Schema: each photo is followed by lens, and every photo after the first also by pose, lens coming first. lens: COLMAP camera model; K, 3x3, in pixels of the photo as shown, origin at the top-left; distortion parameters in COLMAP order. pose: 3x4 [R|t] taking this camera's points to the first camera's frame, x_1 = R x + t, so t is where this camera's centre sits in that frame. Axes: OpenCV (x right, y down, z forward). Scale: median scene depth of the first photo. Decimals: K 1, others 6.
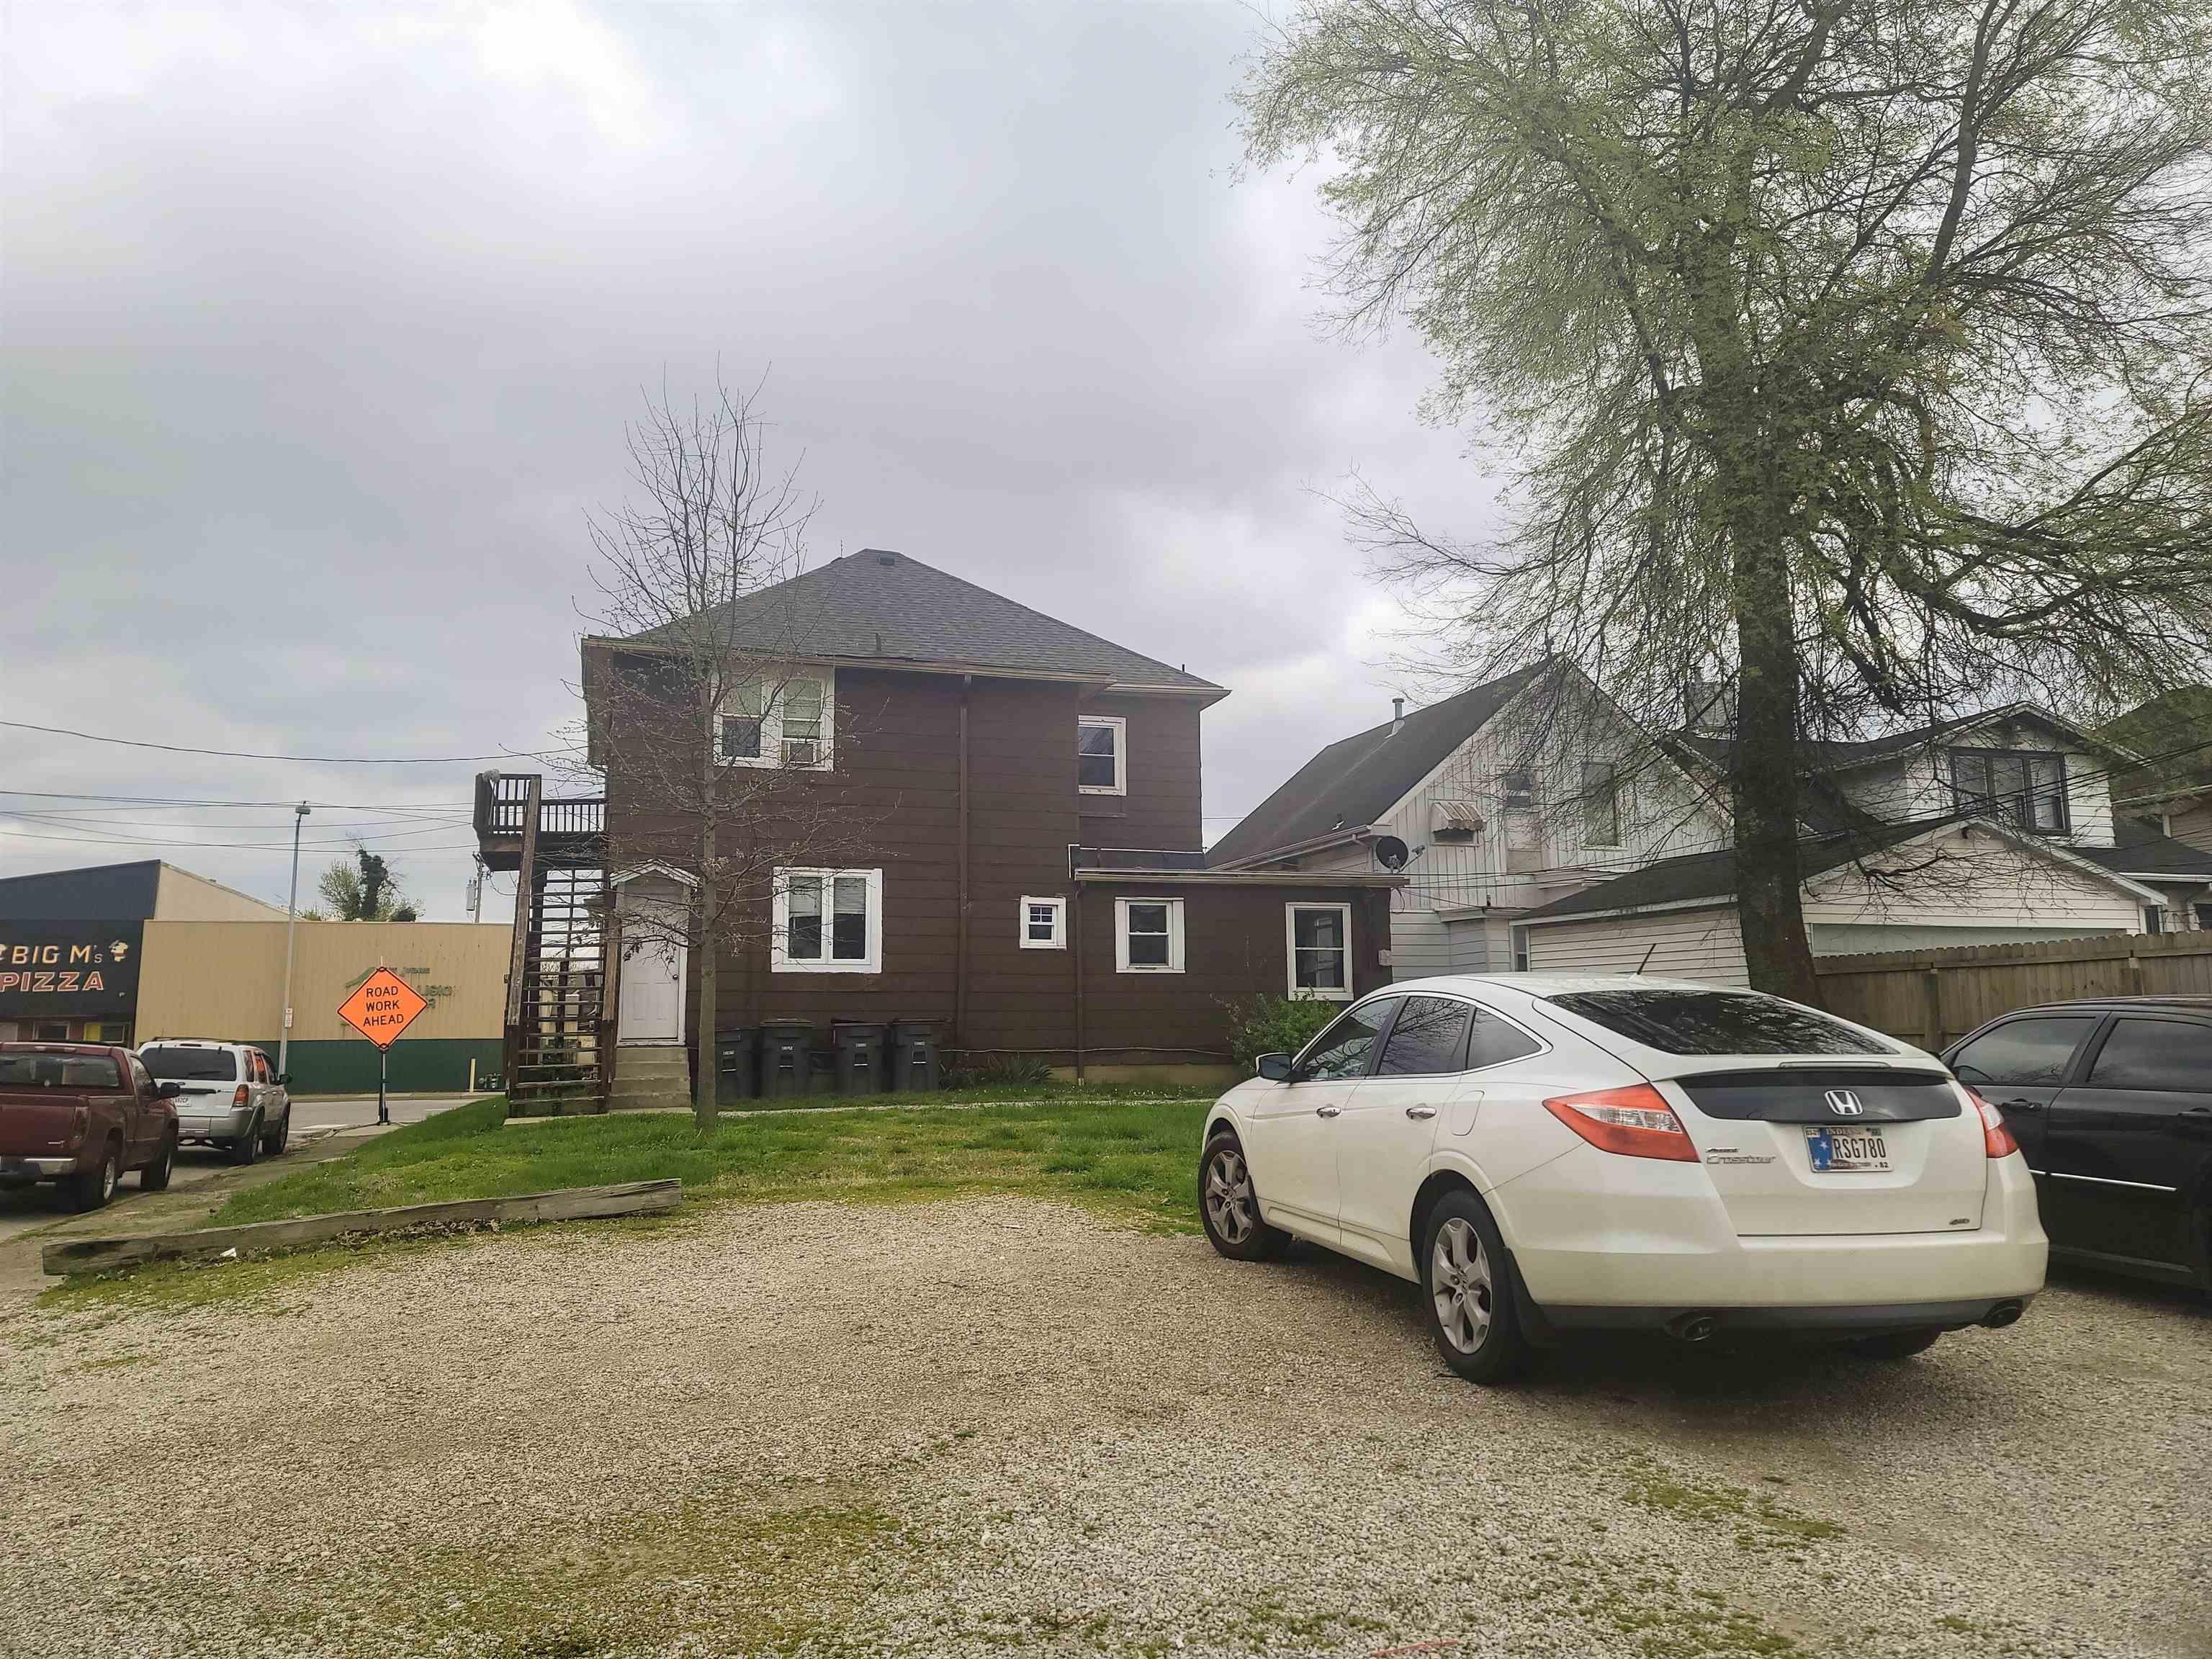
lens RADIAL K [[1617.8, 0, 1095.5], [0, 1617.8, 814.3], [0, 0, 1]] dist [0.077231, -0.046060]
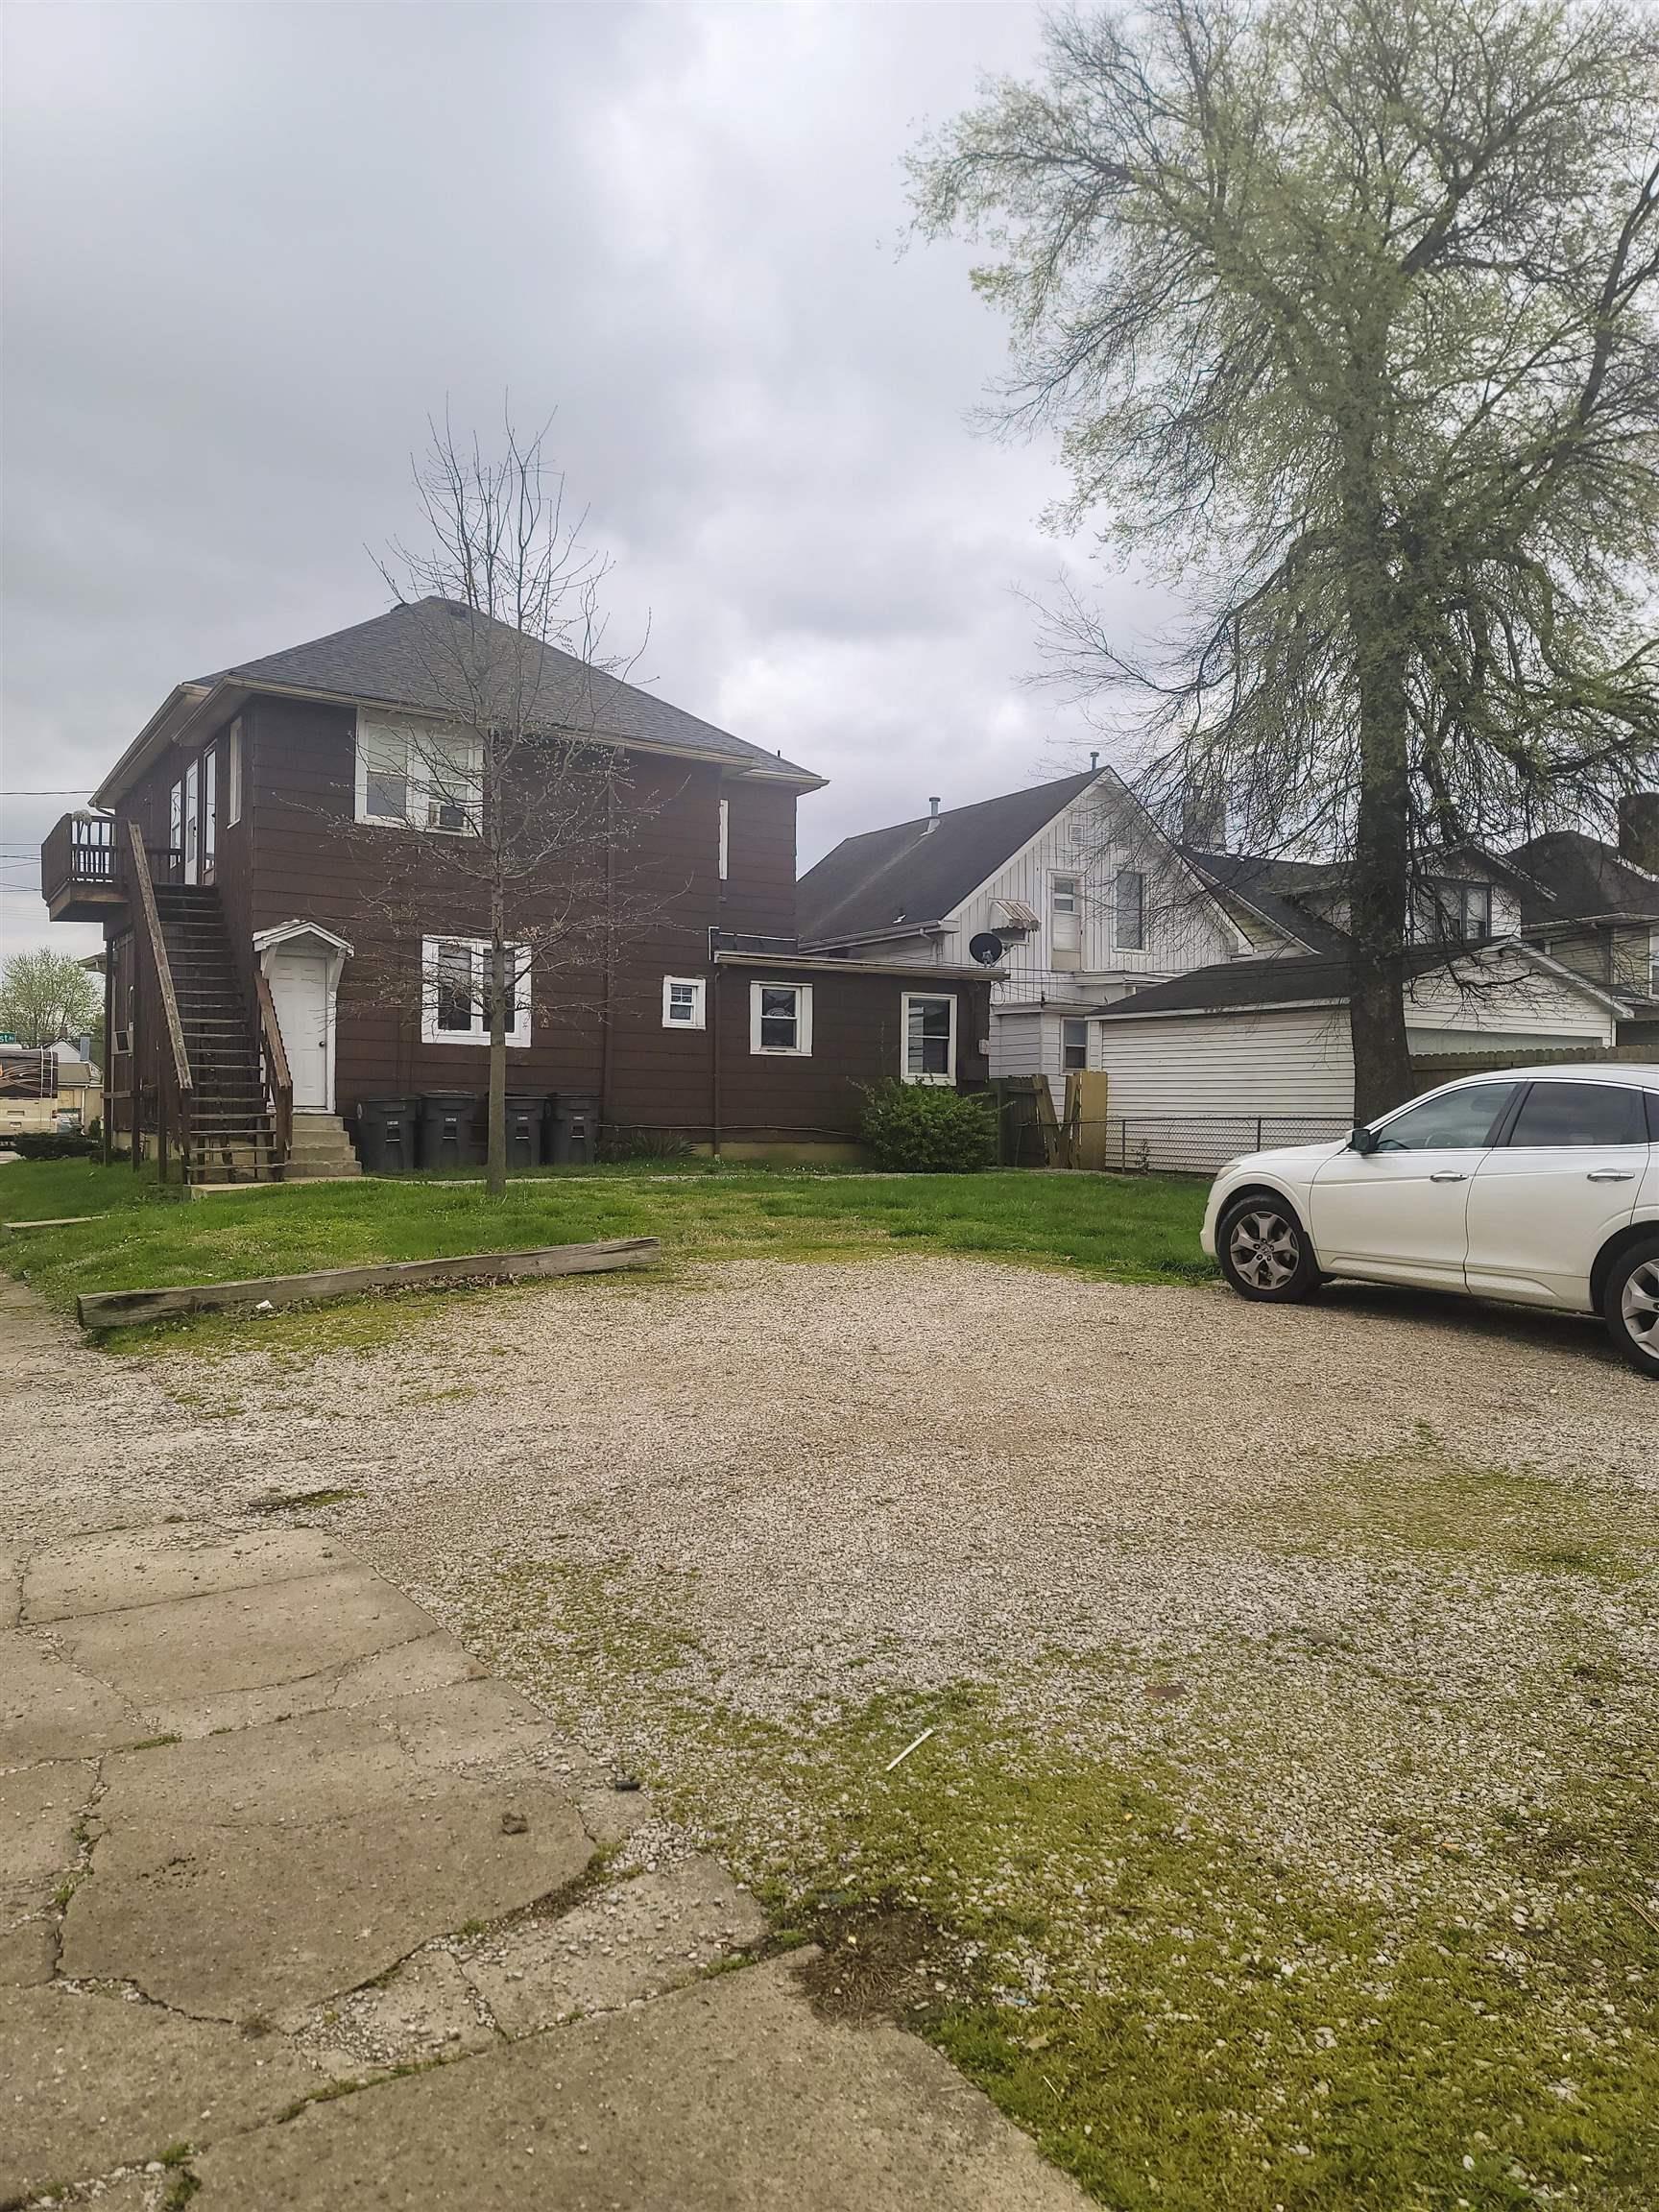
lens RADIAL K [[1617.8, 0, 848.3], [0, 1617.8, 1103.0], [0, 0, 1]] dist [0.077231, -0.046060]
pose [[0.968518, 0.020763, 0.248078, -0.187989], [-0.051457, 0.991692, 0.117893, 0.004454], [-0.243569, -0.126947, 0.961540, -0.007846]]
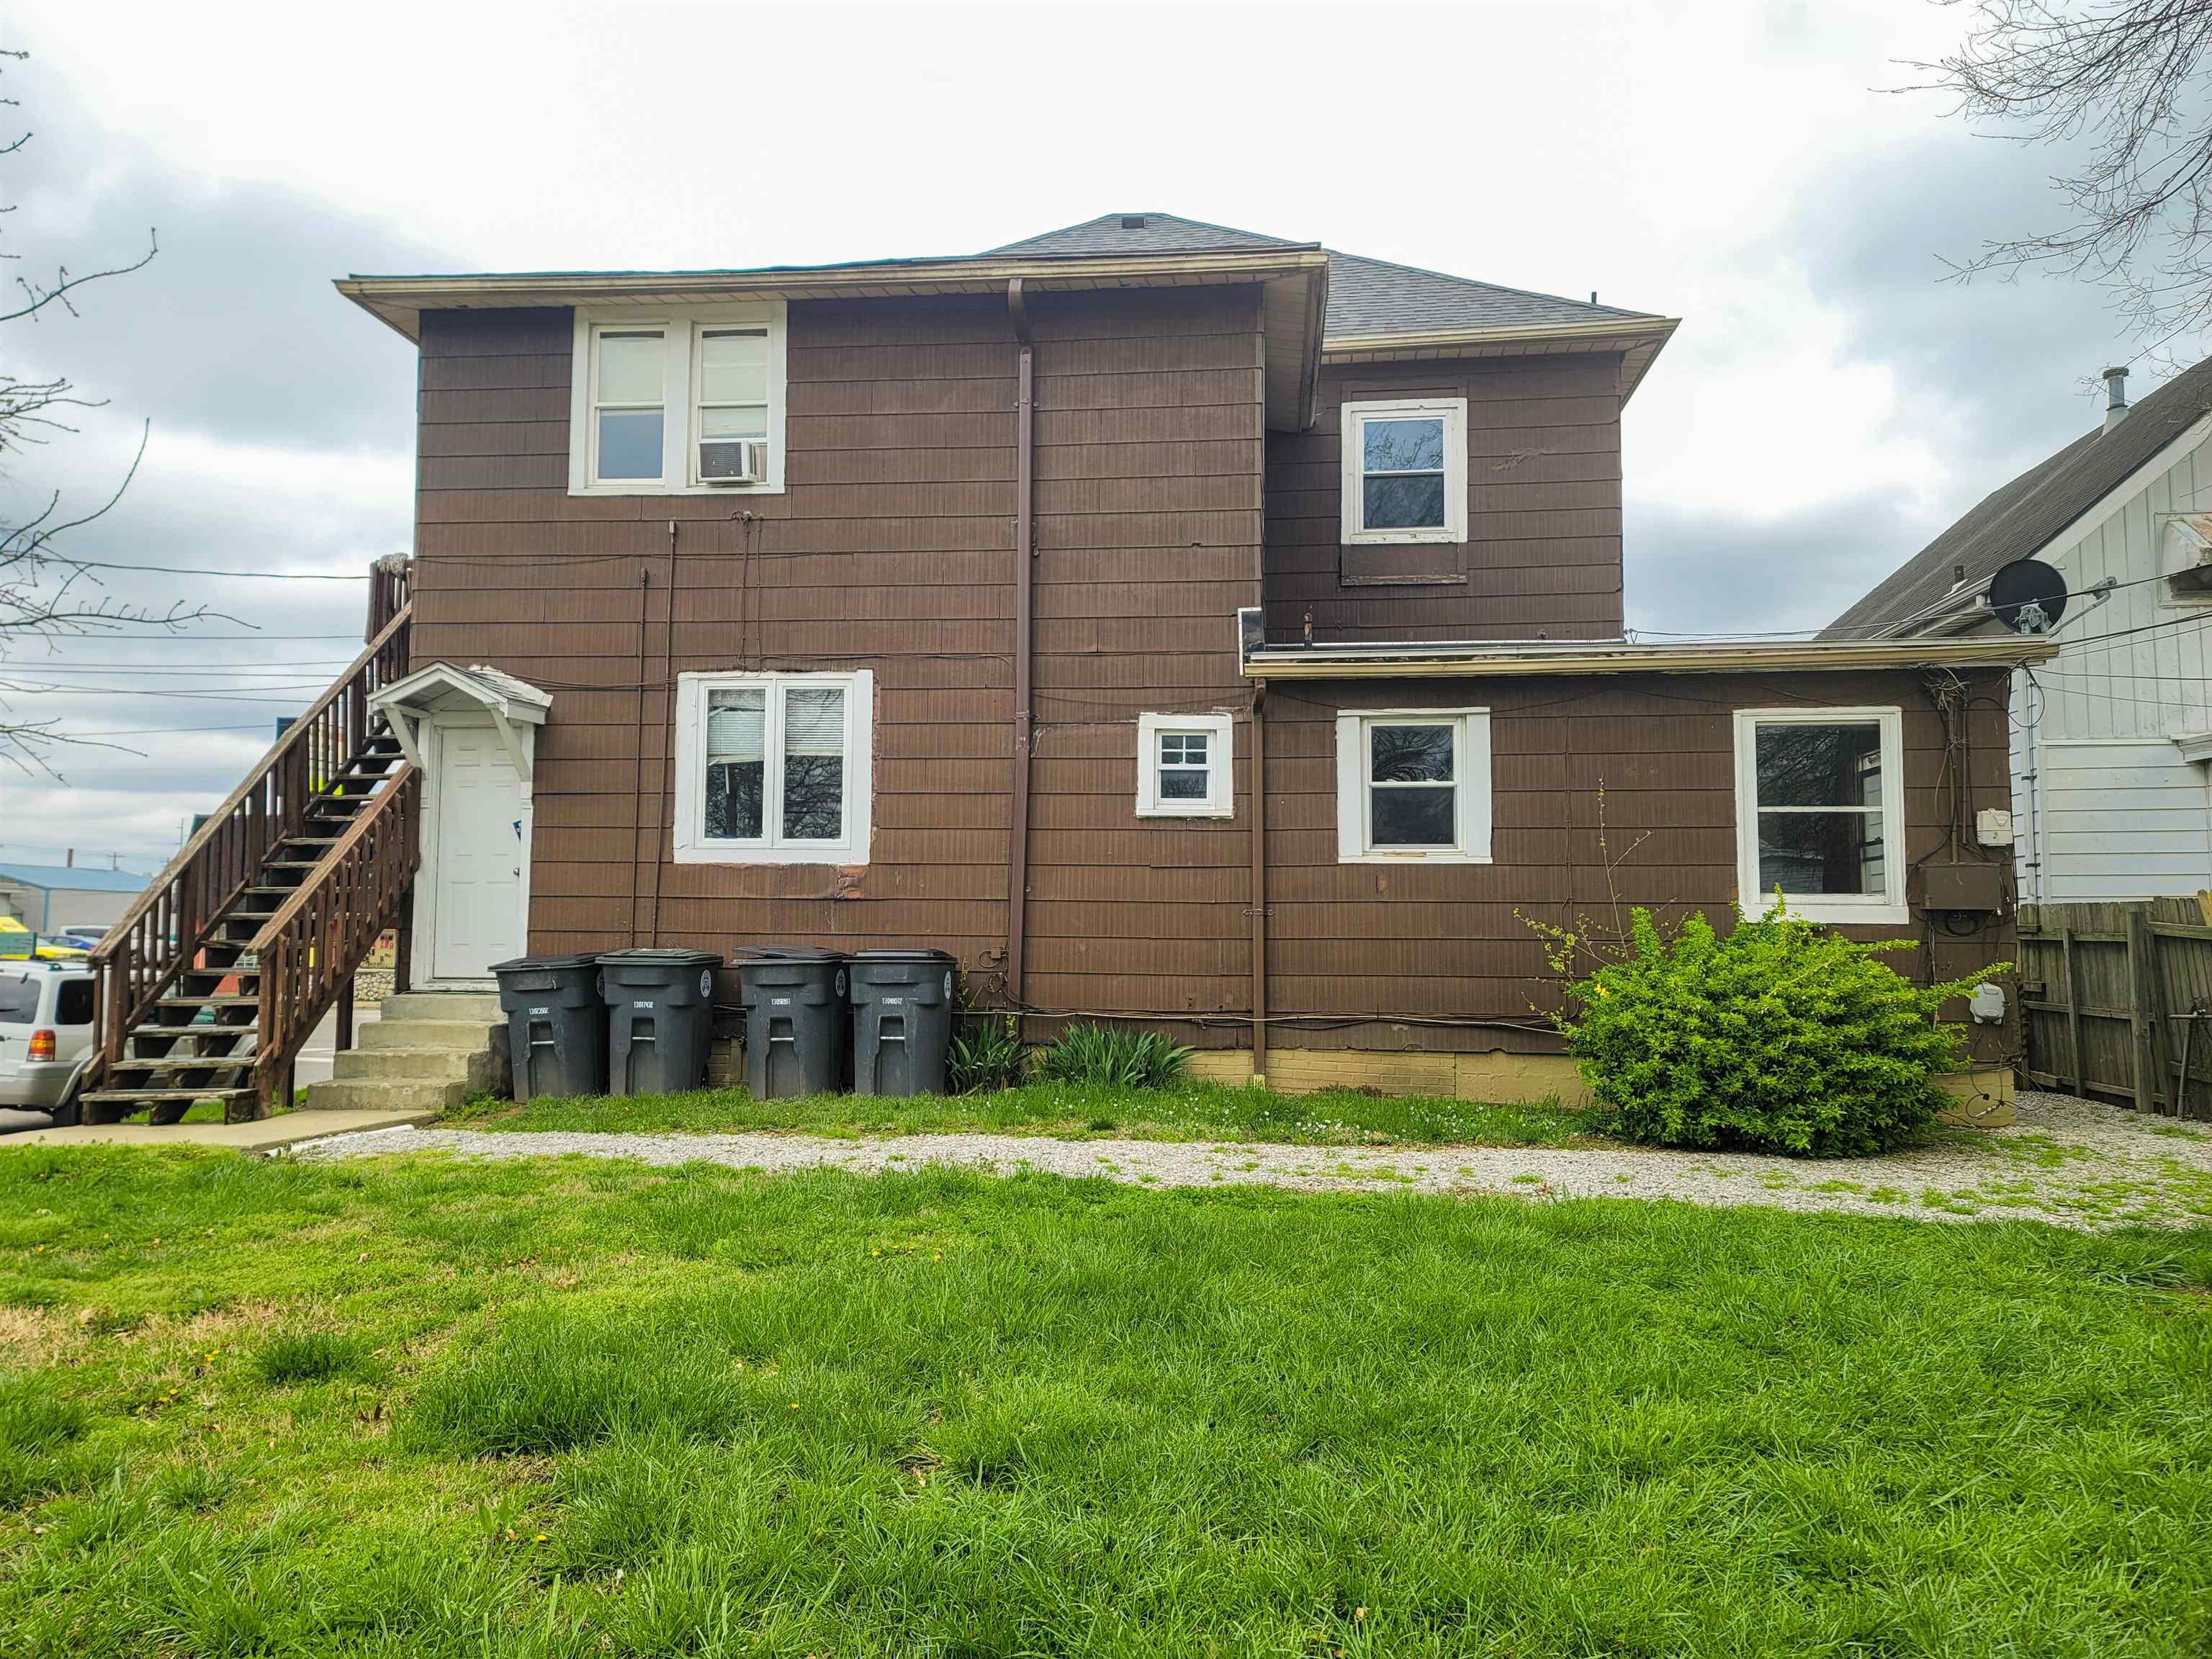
lens RADIAL K [[1617.8, 0, 1092.2], [0, 1617.8, 822.8], [0, 0, 1]] dist [0.077231, -0.046060]
pose [[0.913902, -0.015817, -0.405627, 0.150175], [0.041667, 0.997618, 0.054976, 0.057419], [0.403791, -0.067144, 0.912384, 0.540503]]
